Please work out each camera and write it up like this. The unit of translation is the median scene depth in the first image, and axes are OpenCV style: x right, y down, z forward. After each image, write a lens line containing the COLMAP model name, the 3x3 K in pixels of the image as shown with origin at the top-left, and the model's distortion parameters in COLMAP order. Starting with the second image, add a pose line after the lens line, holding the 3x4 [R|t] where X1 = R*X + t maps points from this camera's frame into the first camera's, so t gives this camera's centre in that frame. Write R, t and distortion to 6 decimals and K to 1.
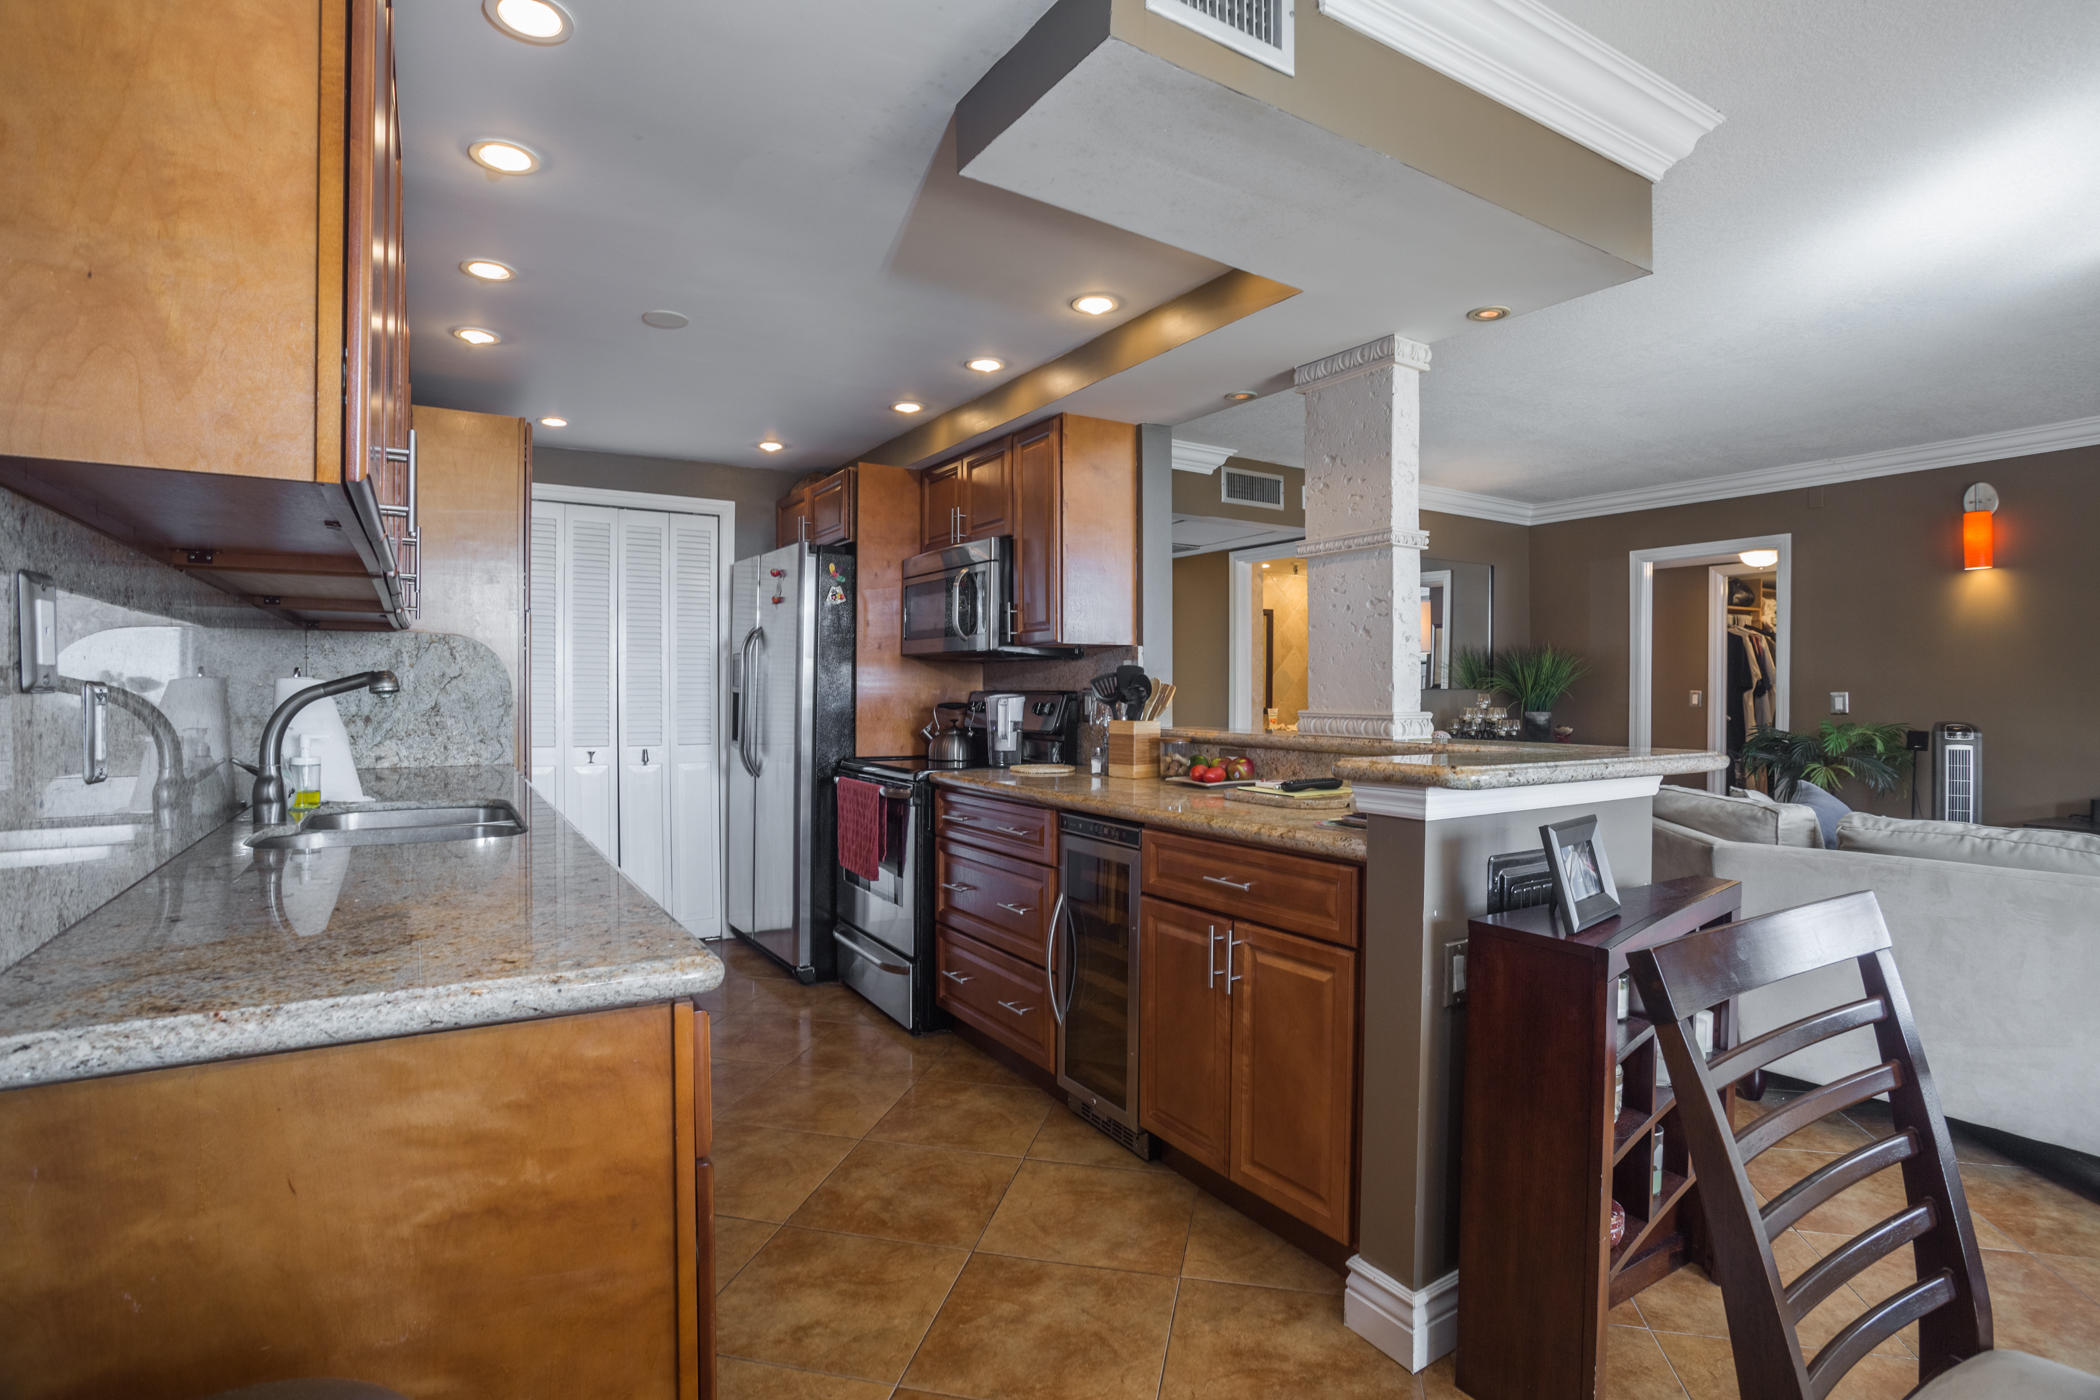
lens RADIAL K [[1023.0, 0, 1050.0], [0, 1023.0, 700.0], [0, 0, 1]] dist [-0.077257, 0.029929]
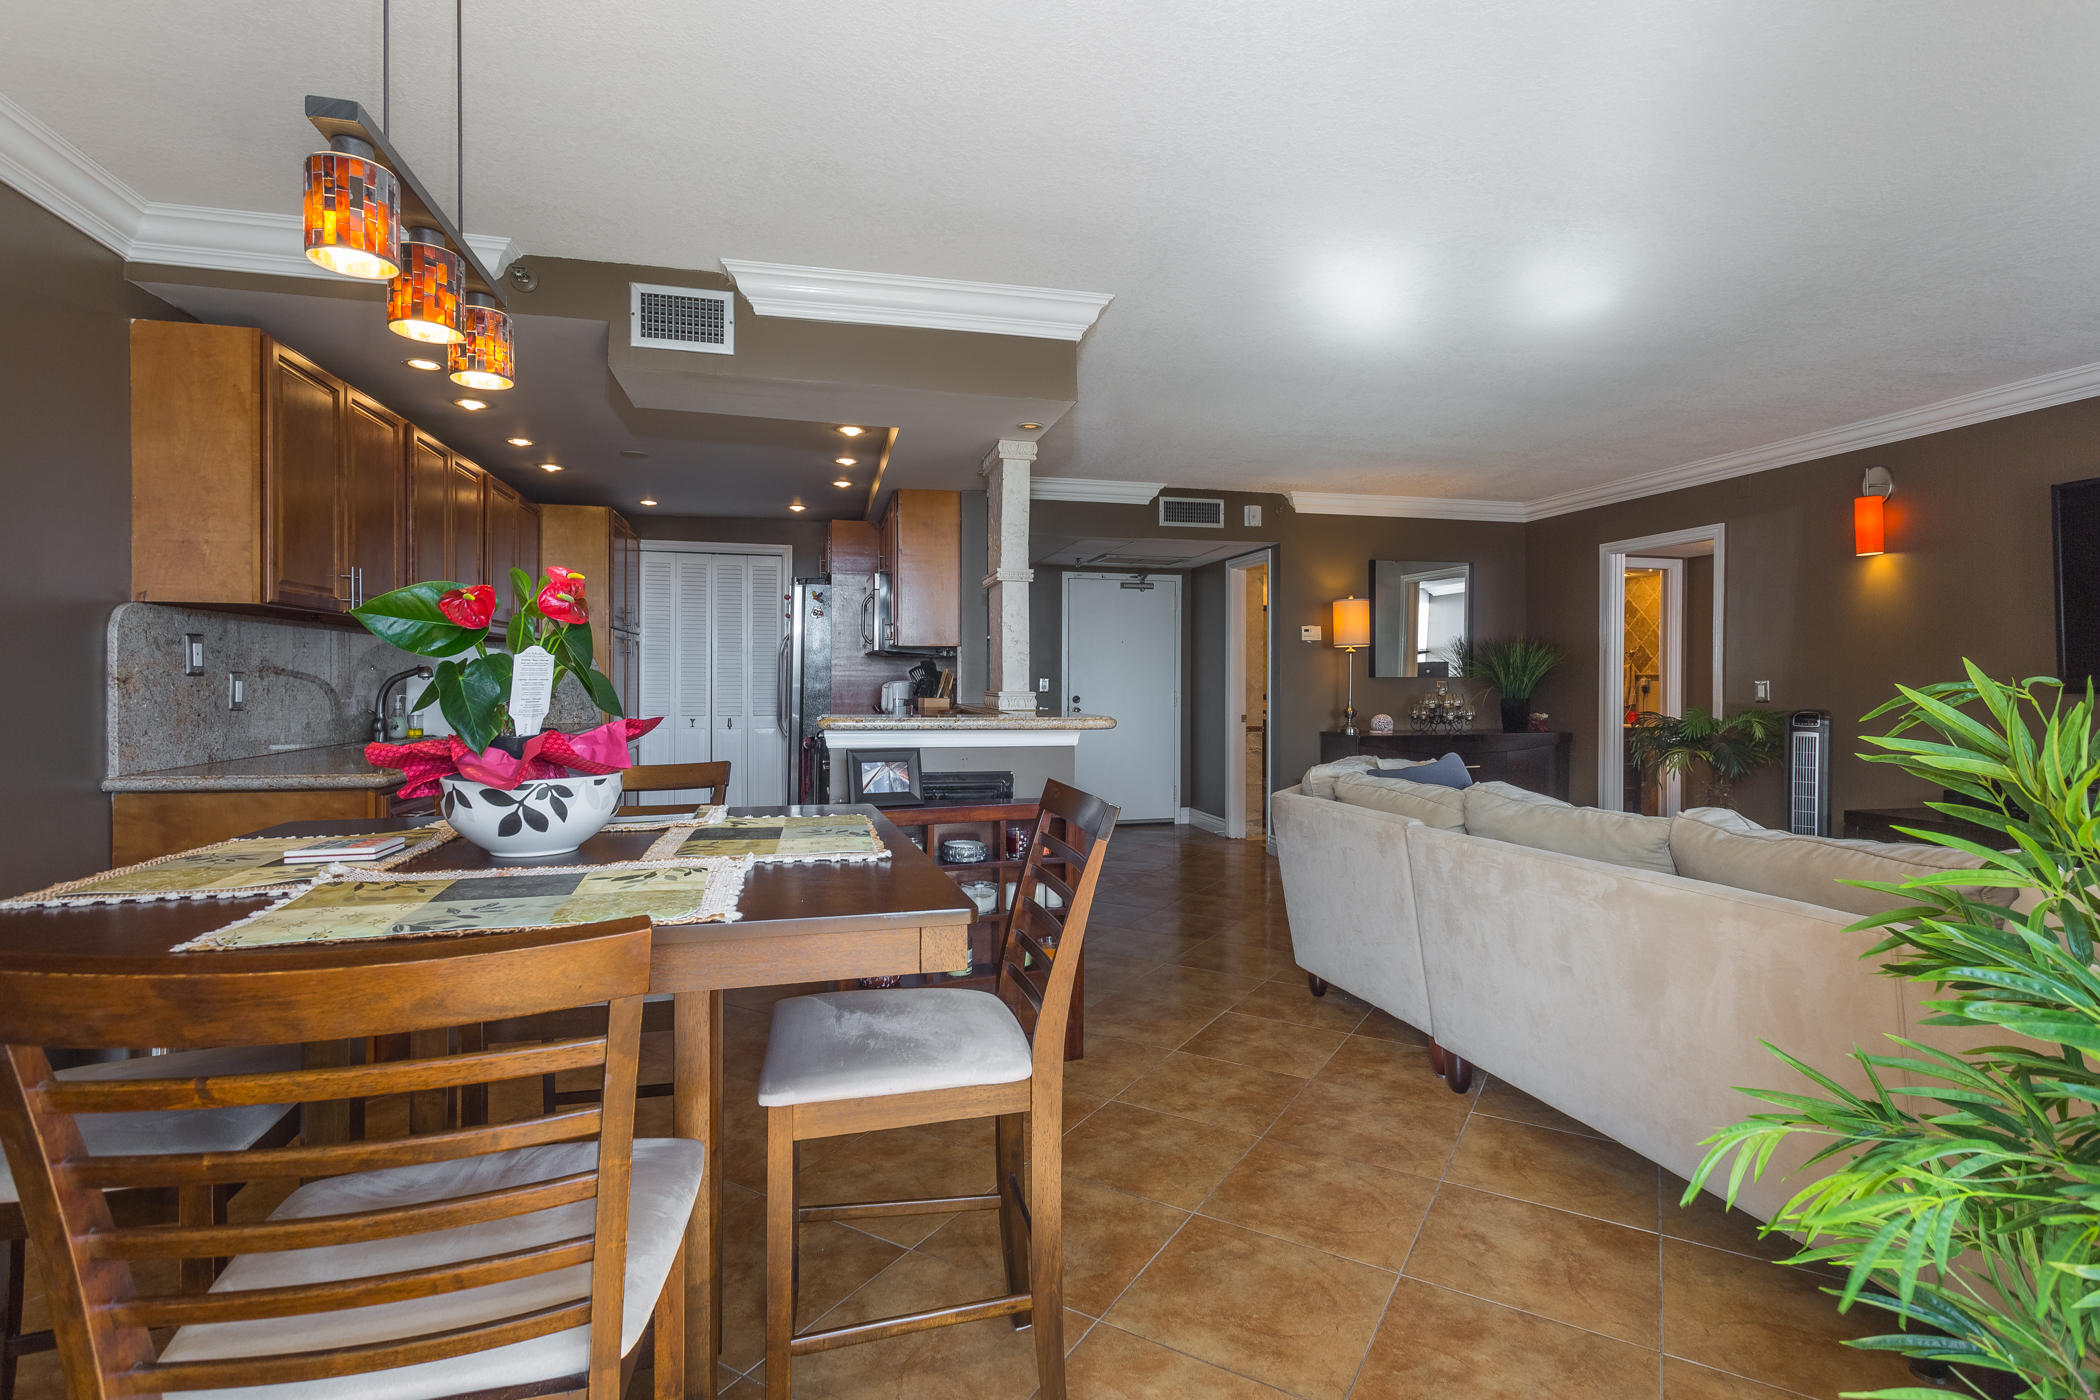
lens RADIAL K [[986.2, 0, 1053.0], [0, 986.2, 694.1], [0, 0, 1]] dist [0.001827, 0.000176]
pose [[0.948850, 0.005924, -0.315671, 0.515588], [-0.004159, 0.999972, 0.006263, 0.003747], [0.315699, -0.004629, 0.948848, -0.217926]]
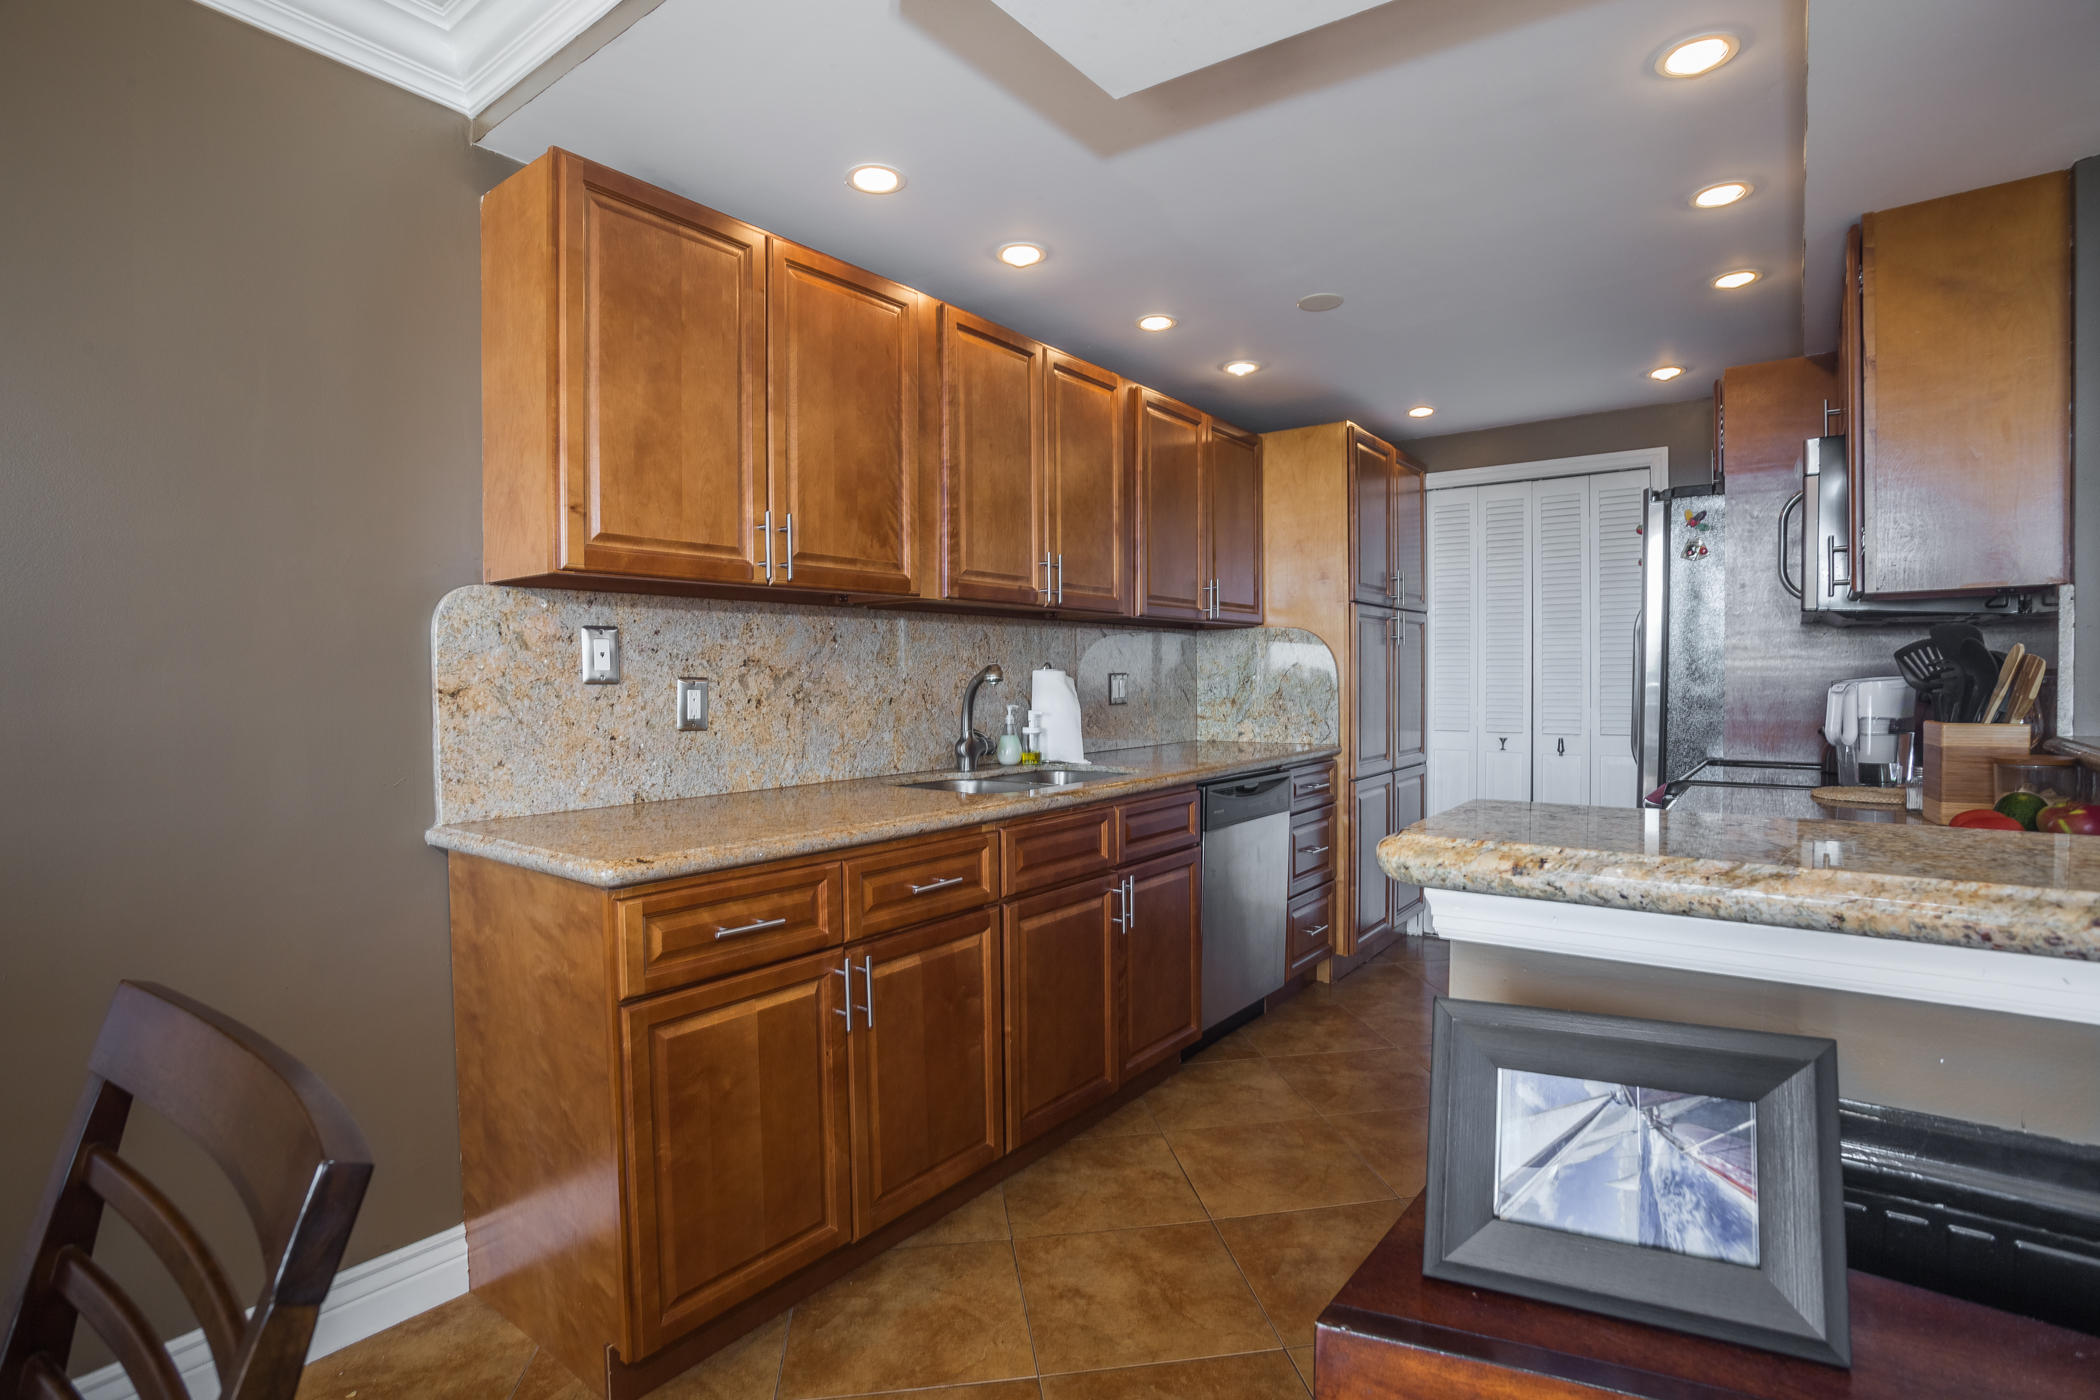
lens RADIAL K [[1023.0, 0, 1050.0], [0, 1023.0, 700.0], [0, 0, 1]] dist [-0.077257, 0.029929]
pose [[0.354220, 0.013001, -0.935072, 0.297708], [0.002943, 0.999883, 0.015017, -0.001182], [0.935158, -0.008071, 0.354140, 0.254854]]
